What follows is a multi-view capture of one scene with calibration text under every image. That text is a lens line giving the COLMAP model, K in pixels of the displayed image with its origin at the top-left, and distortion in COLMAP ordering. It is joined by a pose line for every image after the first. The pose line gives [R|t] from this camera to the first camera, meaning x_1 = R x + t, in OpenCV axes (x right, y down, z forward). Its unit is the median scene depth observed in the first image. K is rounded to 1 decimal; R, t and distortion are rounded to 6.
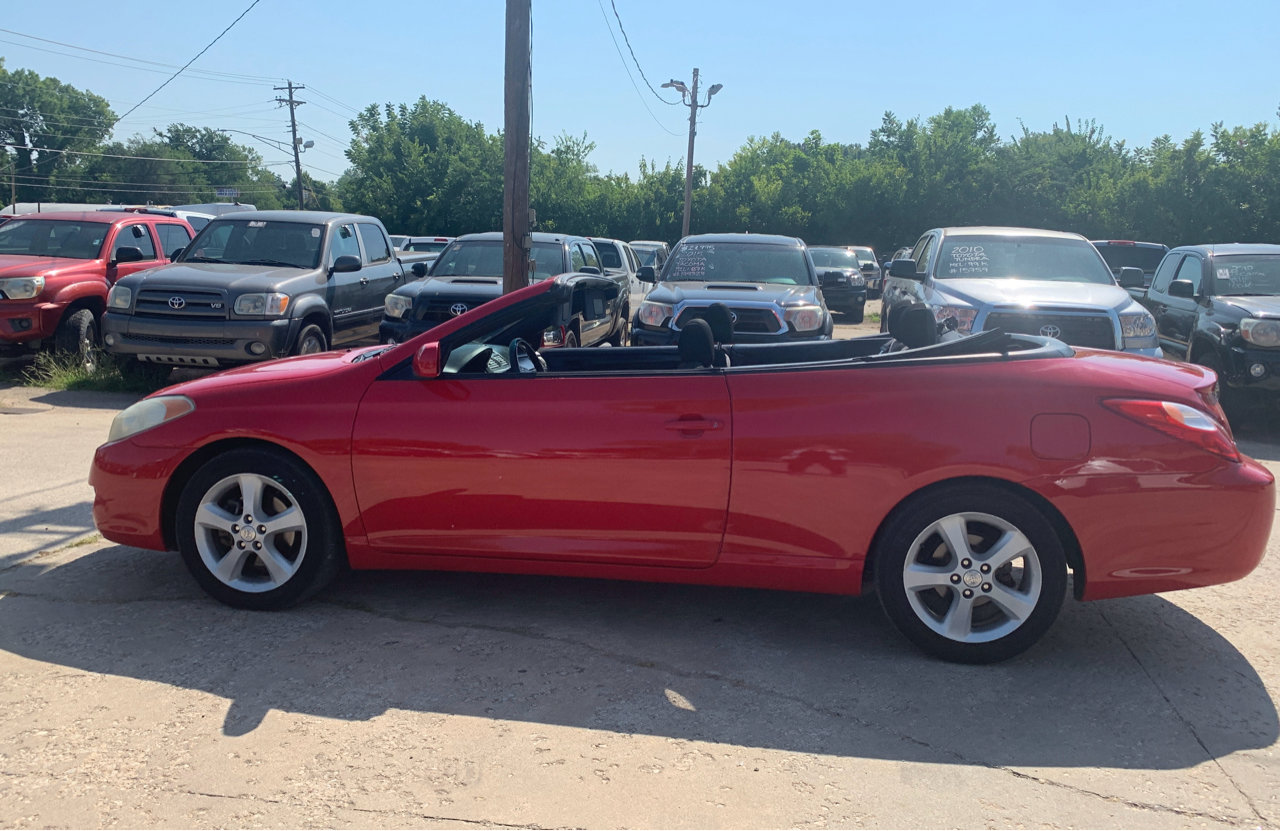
lens RADIAL K [[1084.9, 0, 642.1], [0, 1084.9, 404.5], [0, 0, 1]] dist [0.023933, -0.038166]
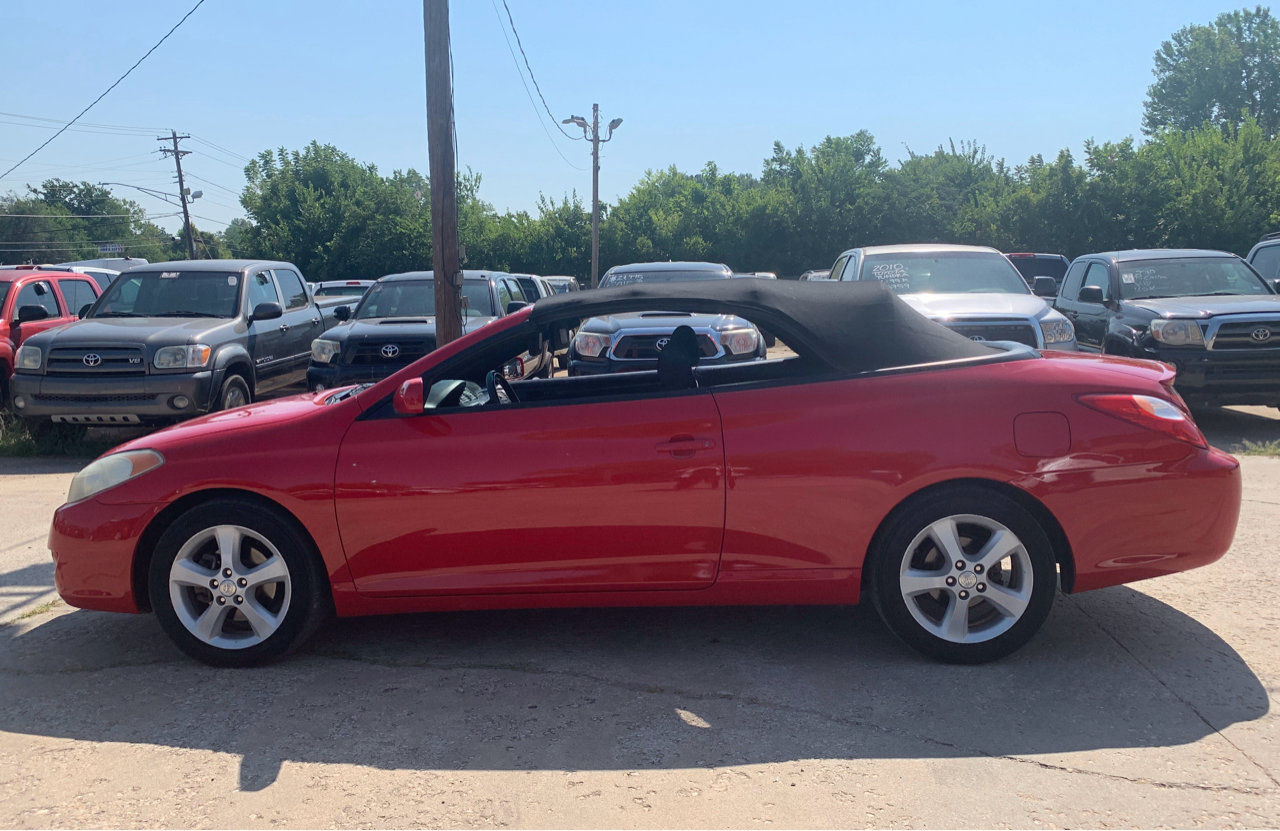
lens RADIAL K [[1084.9, 0, 643.8], [0, 1084.9, 403.5], [0, 0, 1]] dist [0.023933, -0.038166]
pose [[0.994437, -0.057348, 0.088355, -0.069774], [0.060161, 0.997753, -0.029505, 0.006089], [-0.086464, 0.034656, 0.995652, 0.003966]]
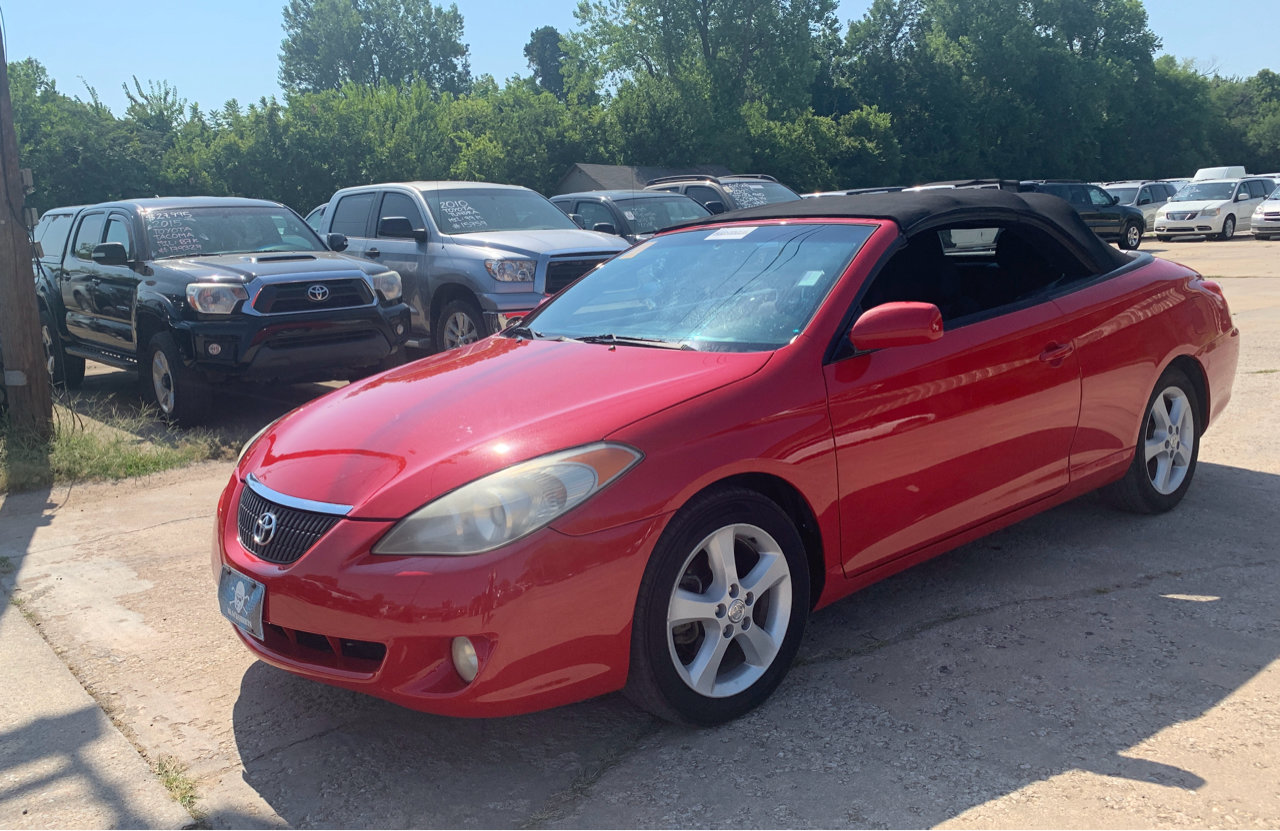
lens RADIAL K [[1084.9, 0, 640.0], [0, 1084.9, 405.6], [0, 0, 1]] dist [0.023933, -0.038166]
pose [[0.644011, -0.182921, 0.742825, -0.866612], [0.160501, 0.981690, 0.102592, -0.088450], [-0.747990, 0.053154, 0.661578, 0.563056]]
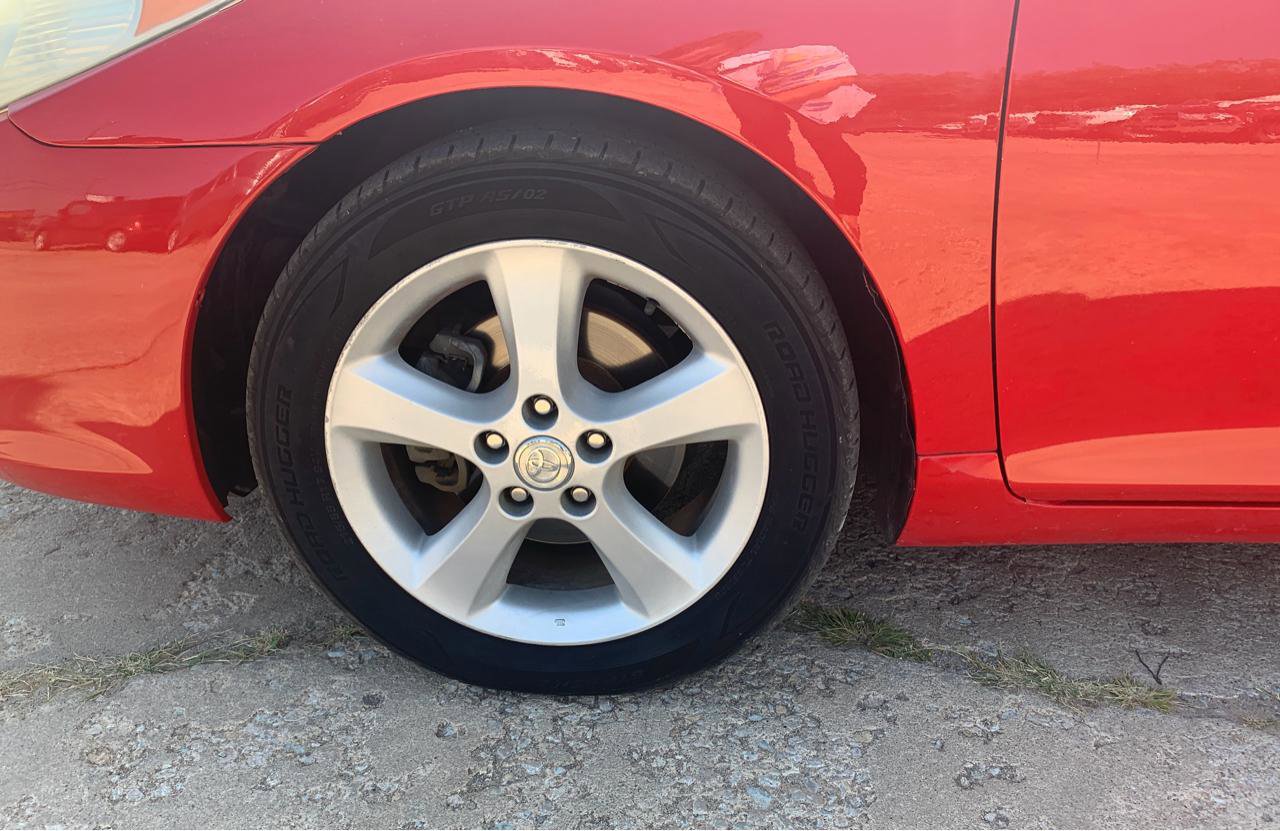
lens RADIAL K [[1084.9, 0, 640.2], [0, 1084.9, 409.7], [0, 0, 1]] dist [0.023933, -0.038166]
pose [[0.995074, -0.064678, 0.075135, -0.346853], [0.040507, 0.956976, 0.287327, 0.029028], [-0.090486, -0.282868, 0.954881, 0.722212]]
